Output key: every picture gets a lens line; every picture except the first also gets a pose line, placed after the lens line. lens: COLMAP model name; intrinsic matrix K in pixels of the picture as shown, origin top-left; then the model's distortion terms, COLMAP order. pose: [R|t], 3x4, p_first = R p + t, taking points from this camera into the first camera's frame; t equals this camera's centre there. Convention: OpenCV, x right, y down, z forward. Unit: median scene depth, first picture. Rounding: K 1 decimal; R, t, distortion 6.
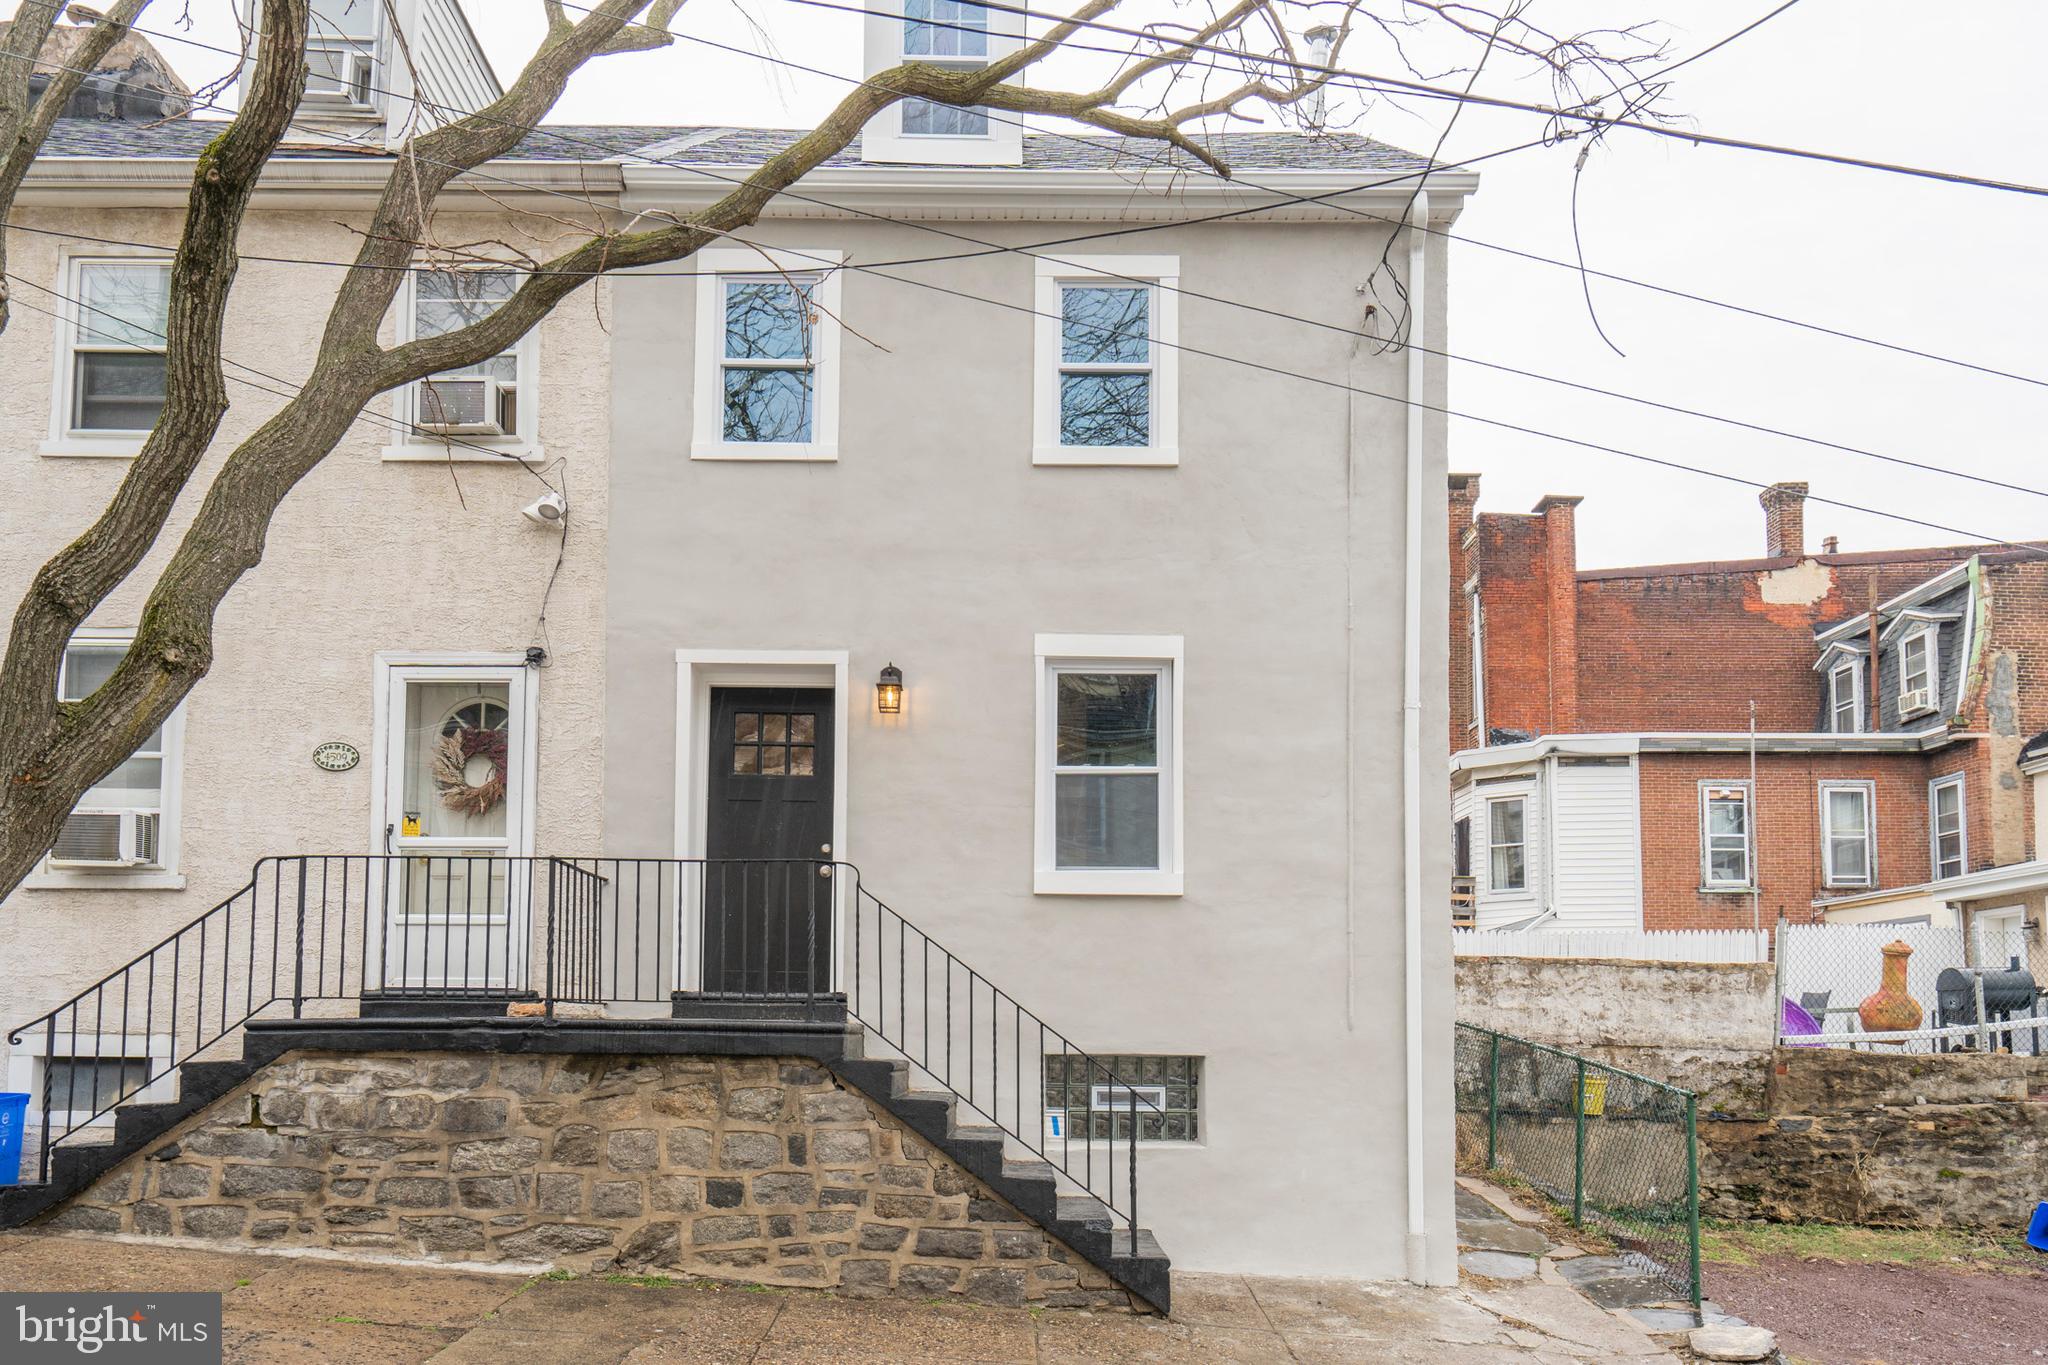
lens RADIAL K [[1514.8, 0, 1019.3], [0, 1514.8, 719.0], [0, 0, 1]] dist [0.005253, -0.000880]
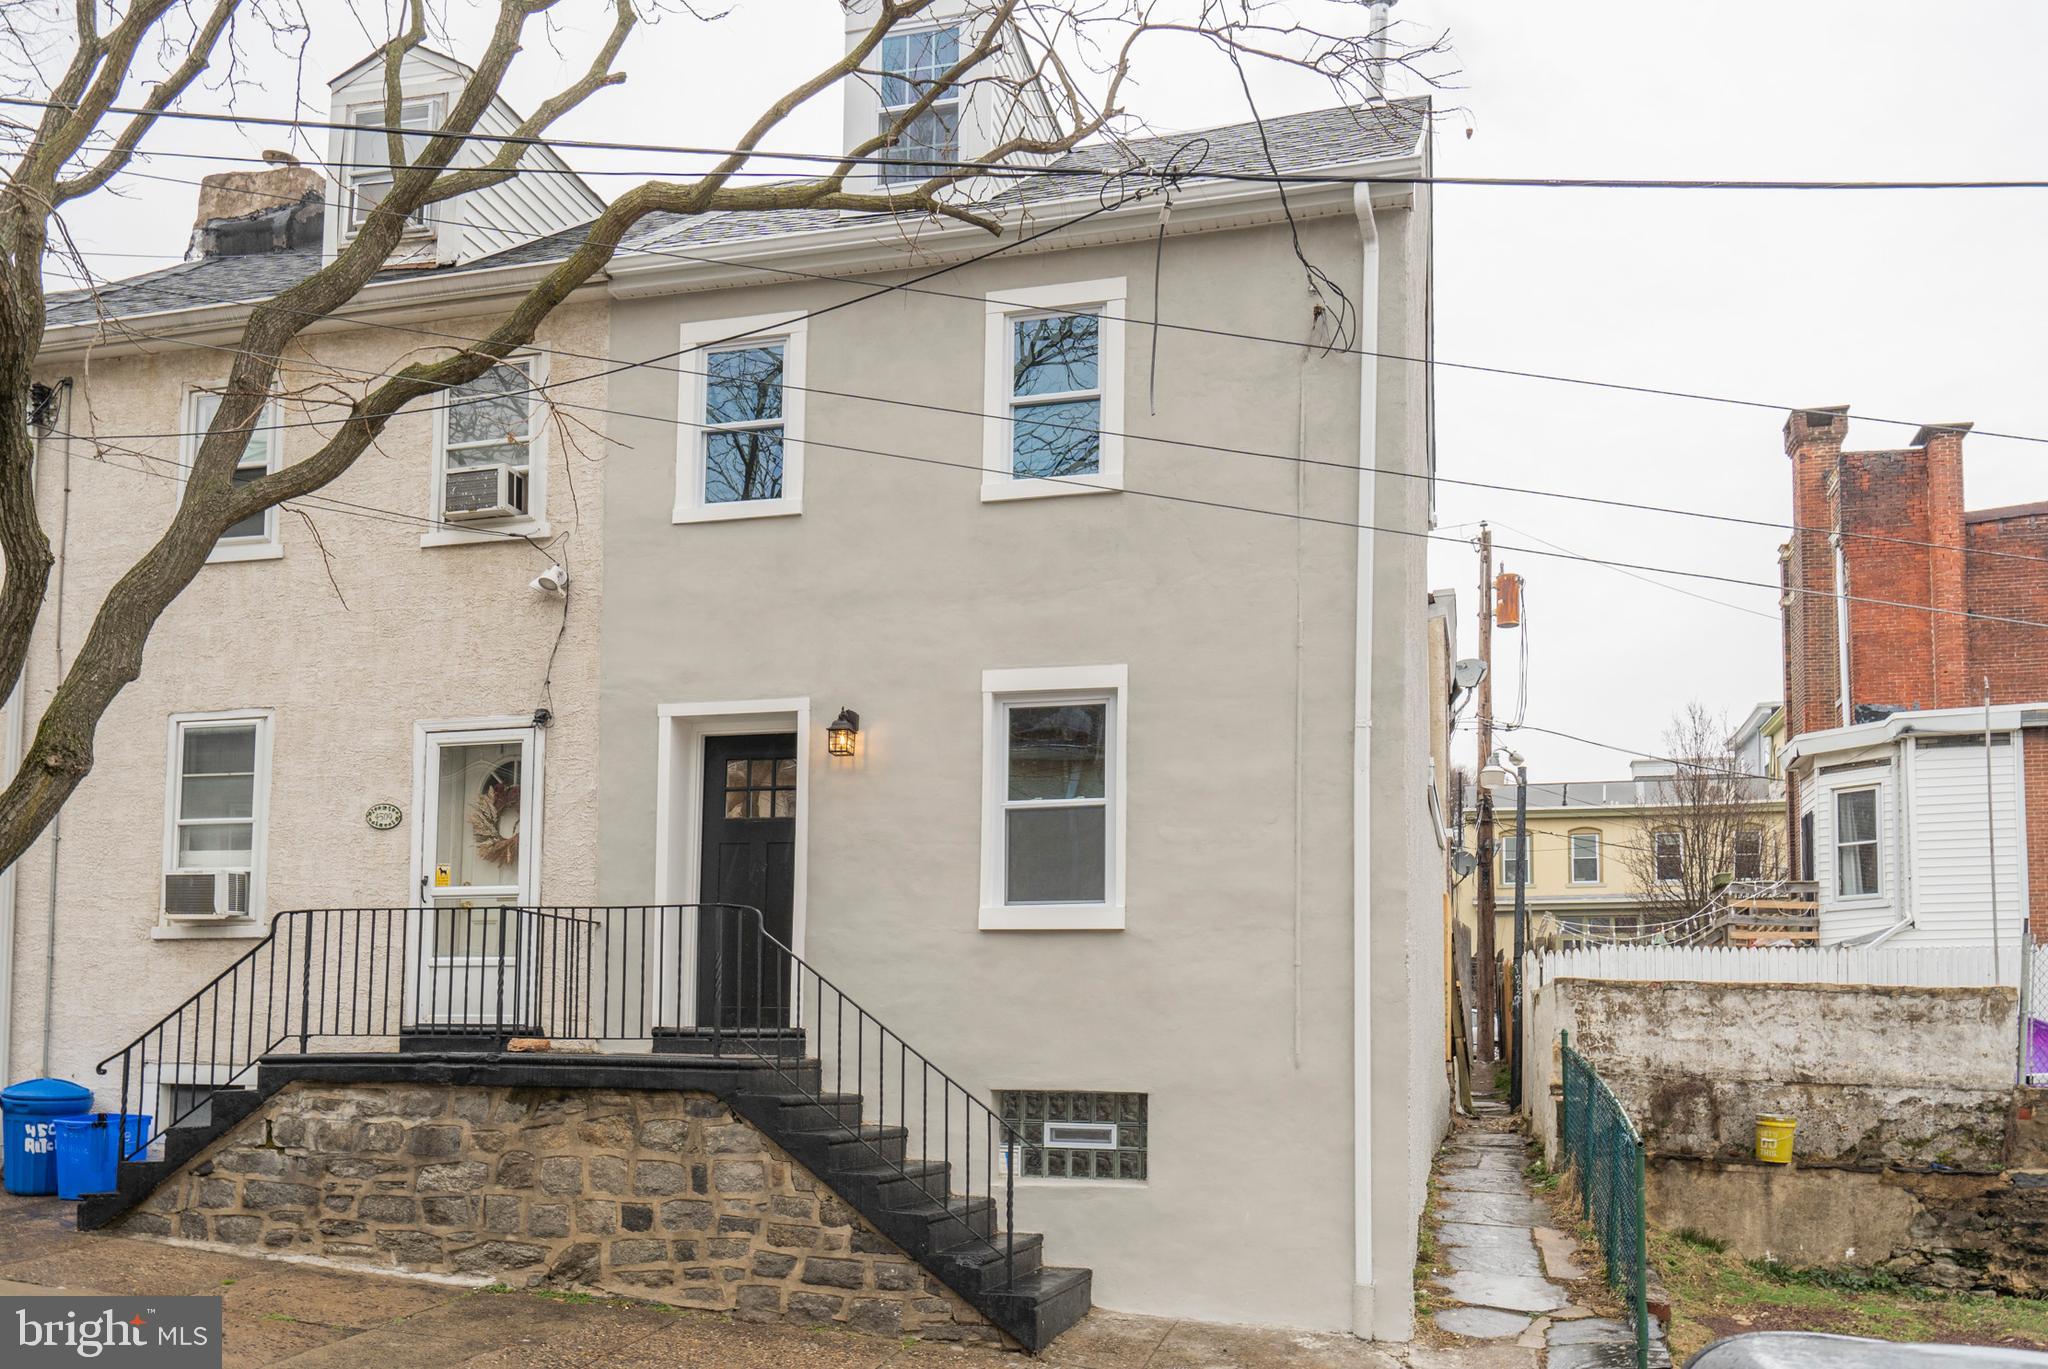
lens RADIAL K [[1639.6, 0, 1024.0], [0, 1639.6, 684.5], [0, 0, 1]] dist [0.006319, -0.001612]
pose [[0.963962, -0.054803, -0.260333, 0.325702], [0.050011, 0.998436, -0.025001, -0.018456], [0.261296, 0.011081, 0.965195, -0.046812]]
